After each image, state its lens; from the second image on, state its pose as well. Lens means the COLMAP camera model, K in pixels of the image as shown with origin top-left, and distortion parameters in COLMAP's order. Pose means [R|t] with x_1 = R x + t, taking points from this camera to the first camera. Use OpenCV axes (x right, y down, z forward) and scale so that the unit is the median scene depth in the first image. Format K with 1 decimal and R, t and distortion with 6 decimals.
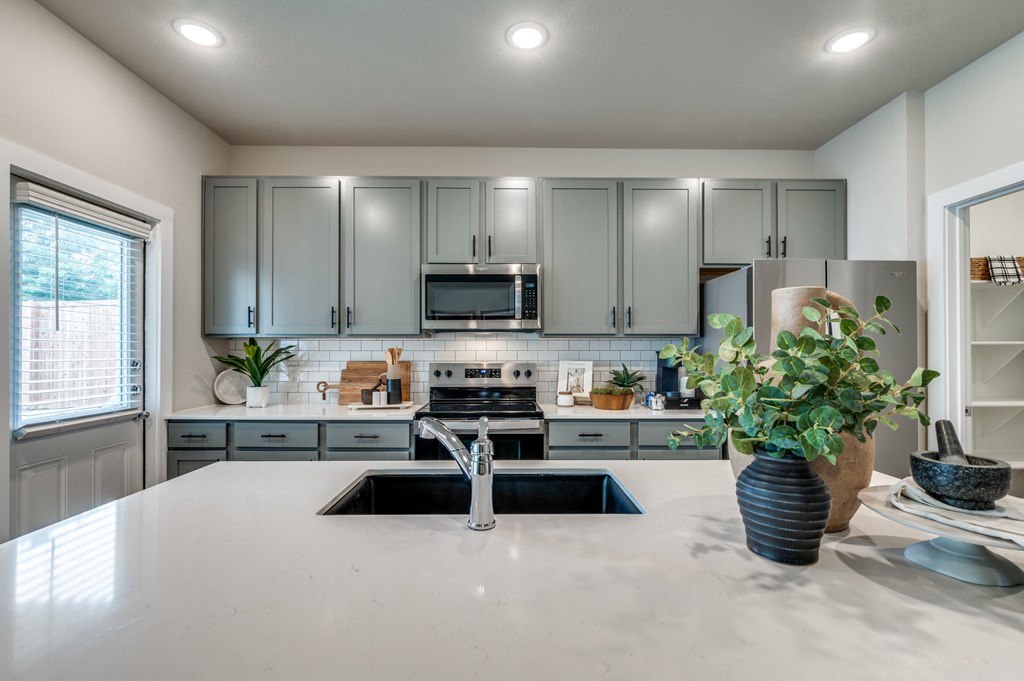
lens RADIAL K [[455.2, 0, 516.4], [0, 455.2, 346.5], [0, 0, 1]] dist [-0.001440, 0.001439]
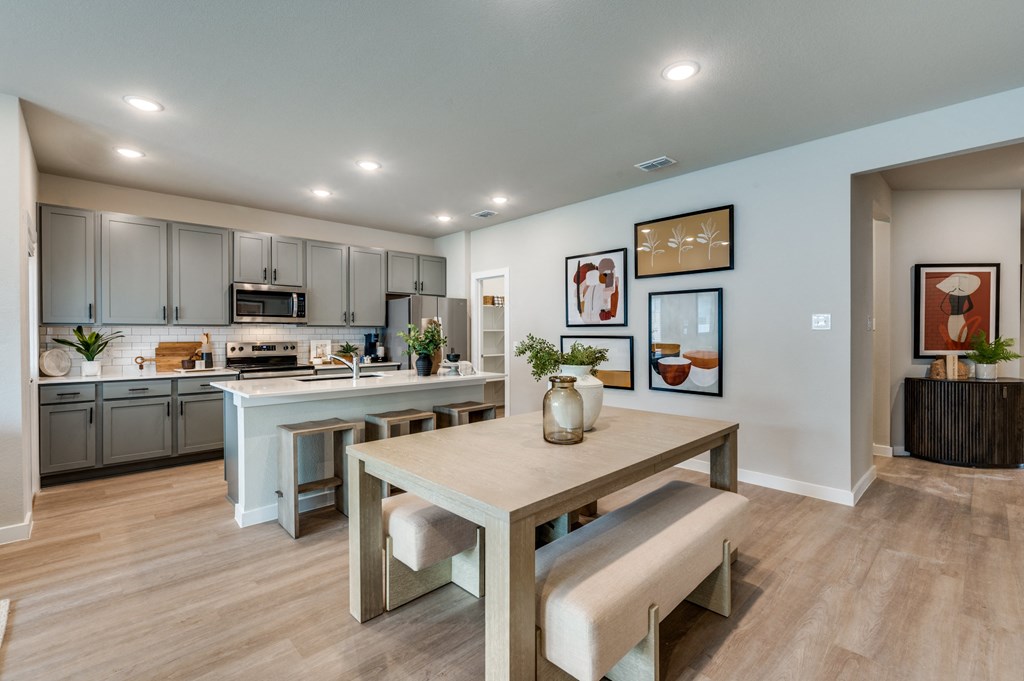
lens RADIAL K [[455.2, 0, 512.5], [0, 455.2, 334.0], [0, 0, 1]] dist [-0.001440, 0.001439]
pose [[0.740580, -0.003527, 0.671959, -0.555548], [-0.000867, 0.999980, 0.006204, -0.004271], [-0.671967, -0.005177, 0.740563, -0.904481]]
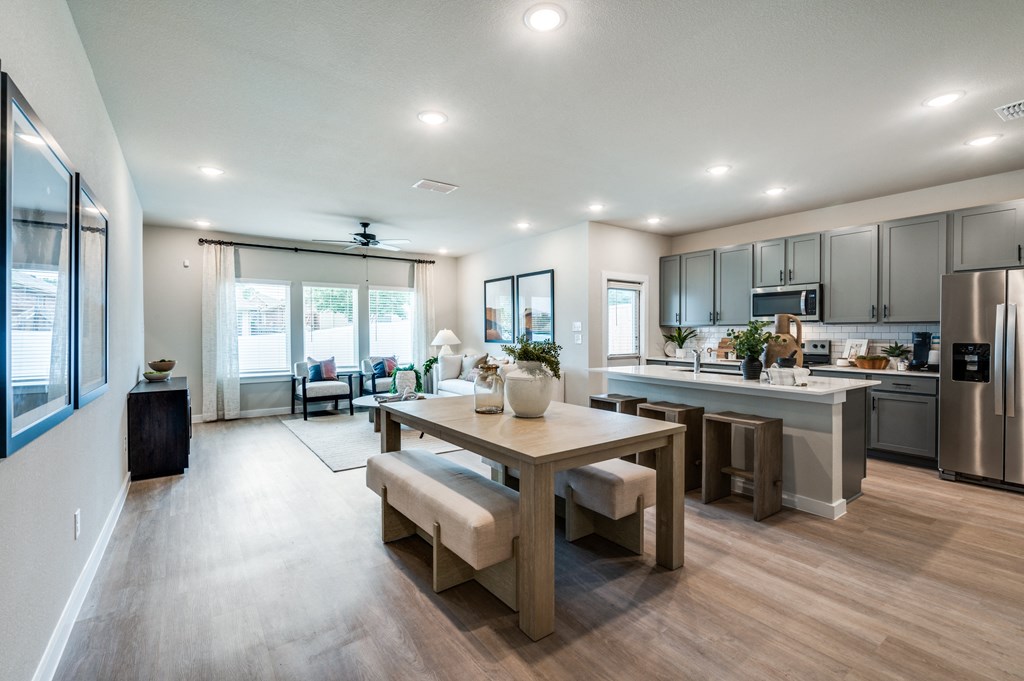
lens RADIAL K [[455.2, 0, 515.7], [0, 455.2, 333.7], [0, 0, 1]] dist [-0.001440, 0.001439]
pose [[0.565700, 0.002701, -0.824606, 0.815734], [0.004346, 0.999971, 0.006257, -0.002910], [0.824599, -0.007124, 0.565672, -0.928340]]
